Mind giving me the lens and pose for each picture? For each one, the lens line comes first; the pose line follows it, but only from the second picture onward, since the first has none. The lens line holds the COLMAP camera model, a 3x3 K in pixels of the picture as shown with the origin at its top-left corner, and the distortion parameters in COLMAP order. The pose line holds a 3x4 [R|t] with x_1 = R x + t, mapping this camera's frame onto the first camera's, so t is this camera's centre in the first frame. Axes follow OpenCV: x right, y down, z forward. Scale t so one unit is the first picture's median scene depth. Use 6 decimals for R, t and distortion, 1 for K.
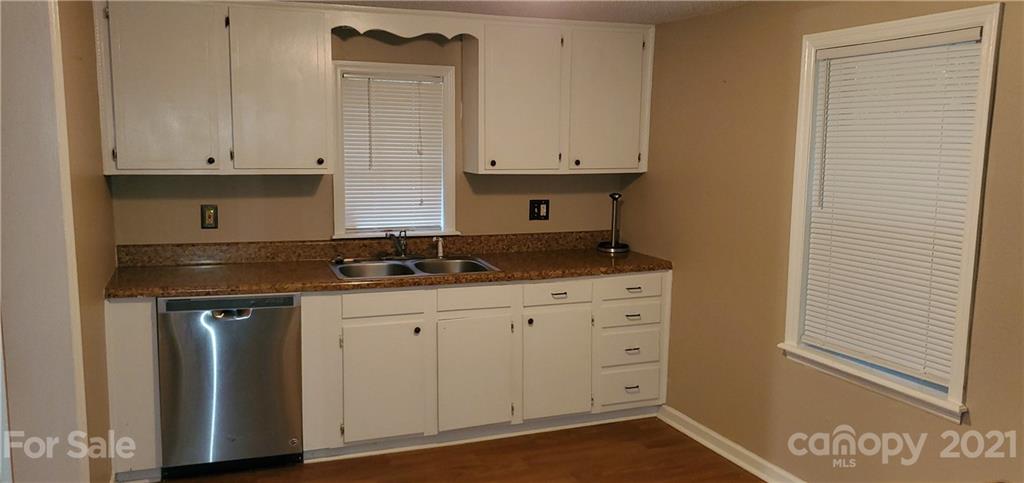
lens RADIAL K [[822.2, 0, 517.1], [0, 822.2, 241.1], [0, 0, 1]] dist [0.050705, -0.028840]
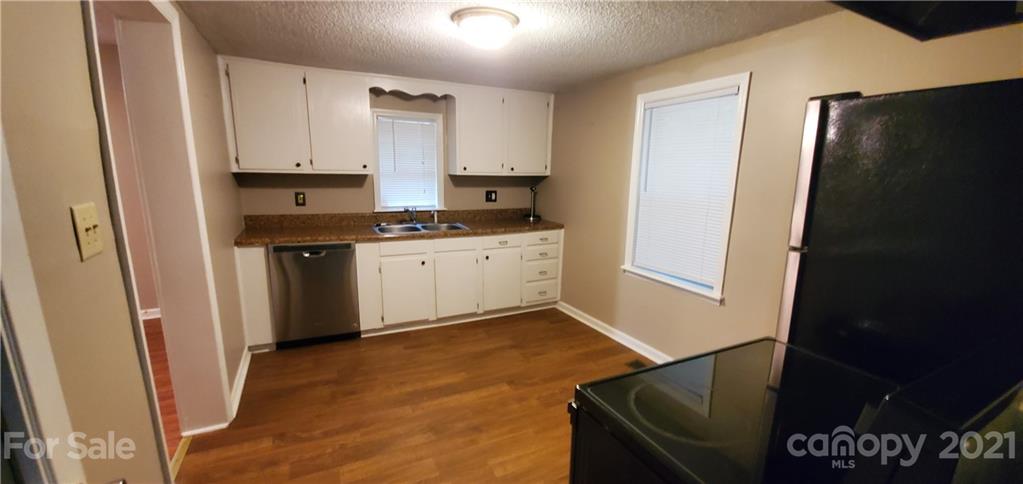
lens RADIAL K [[404.9, 0, 515.6], [0, 404.9, 259.0], [0, 0, 1]] dist [-0.000260, 0.000197]
pose [[0.995784, -0.013321, 0.090760, -0.002463], [0.005539, 0.996327, 0.085452, 0.025719], [-0.091565, -0.084589, 0.992200, 0.109738]]
